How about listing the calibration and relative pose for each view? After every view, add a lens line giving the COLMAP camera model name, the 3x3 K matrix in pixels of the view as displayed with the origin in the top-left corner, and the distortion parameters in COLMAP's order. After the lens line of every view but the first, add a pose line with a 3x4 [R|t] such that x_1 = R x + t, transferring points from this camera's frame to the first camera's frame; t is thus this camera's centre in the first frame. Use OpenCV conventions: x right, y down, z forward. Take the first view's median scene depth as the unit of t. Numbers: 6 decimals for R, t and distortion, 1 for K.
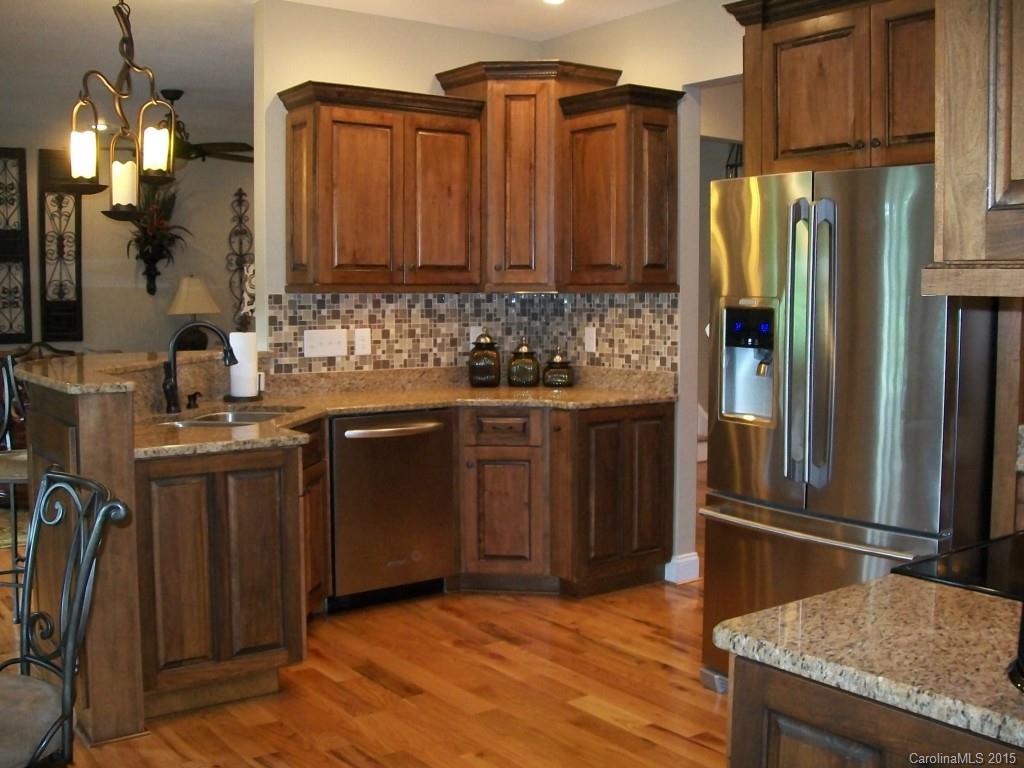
lens RADIAL K [[1132.2, 0, 515.4], [0, 1132.2, 391.7], [0, 0, 1]] dist [-0.117497, 0.000000]
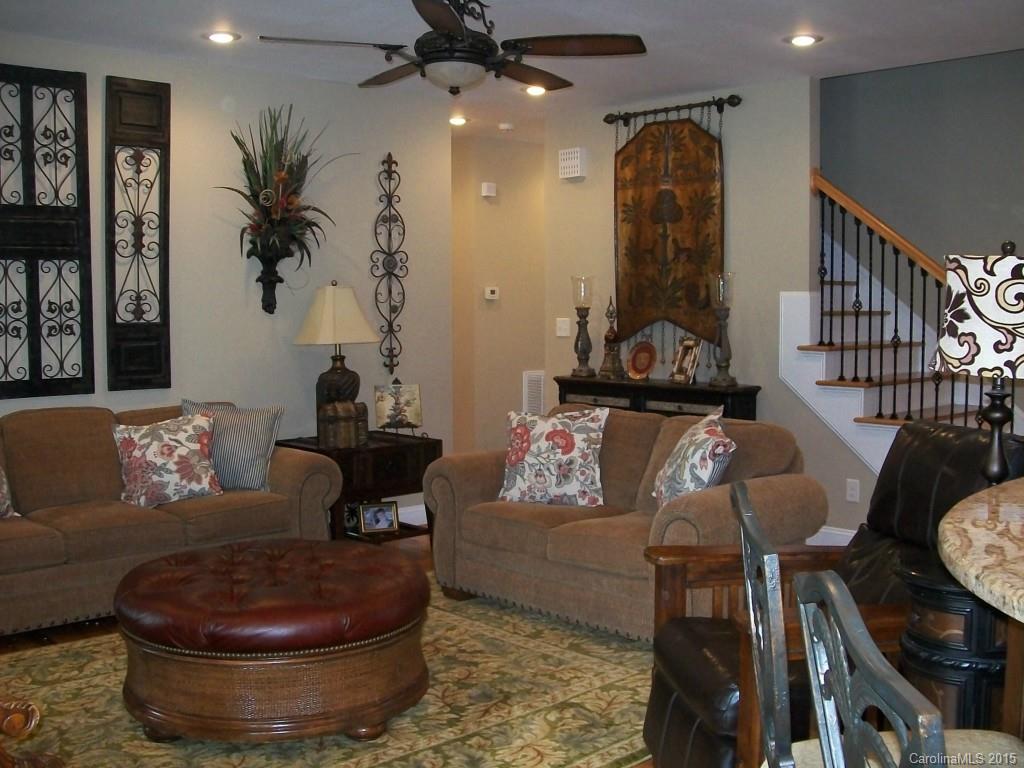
lens RADIAL K [[1132.2, 0, 513.3], [0, 1132.2, 380.6], [0, 0, 1]] dist [-0.117497, 0.000000]
pose [[0.993136, -0.010489, 0.116492, -0.276252], [0.012779, 0.999739, -0.018936, -0.035791], [-0.116263, 0.020295, 0.993011, 0.361043]]
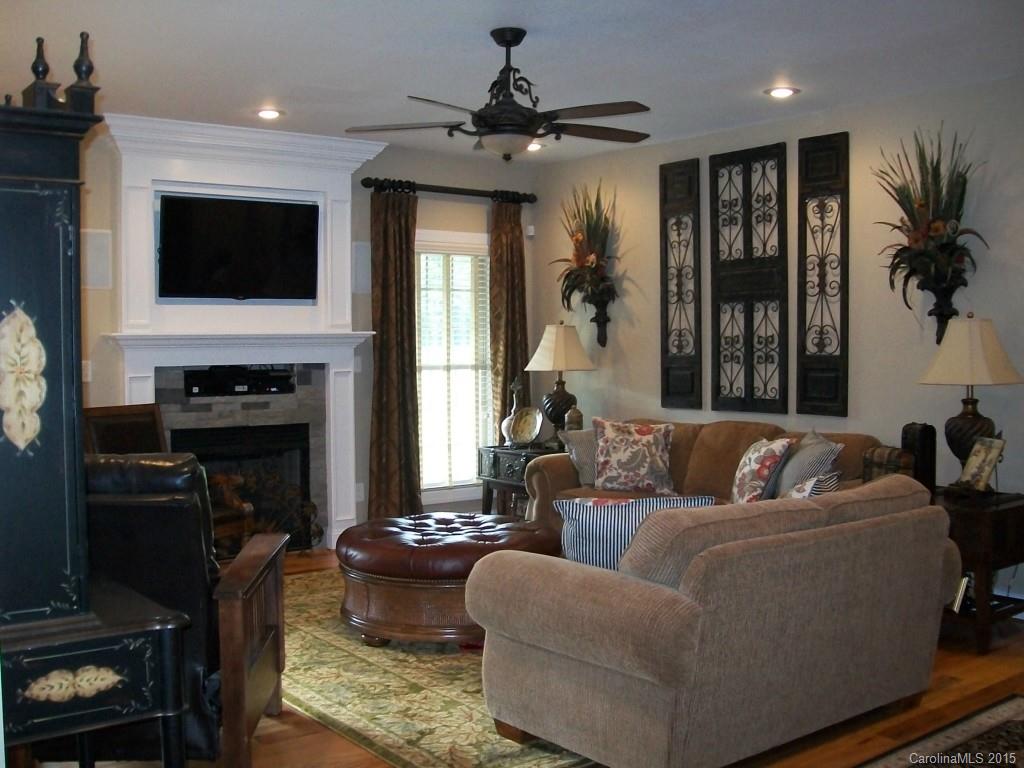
lens RADIAL K [[1132.2, 0, 518.4], [0, 1132.2, 380.8], [0, 0, 1]] dist [-0.117497, 0.000000]
pose [[-0.006069, 0.038933, -0.999223, 0.283062], [-0.078321, 0.996154, 0.039289, -0.079115], [0.996910, 0.078499, -0.002996, 0.820189]]
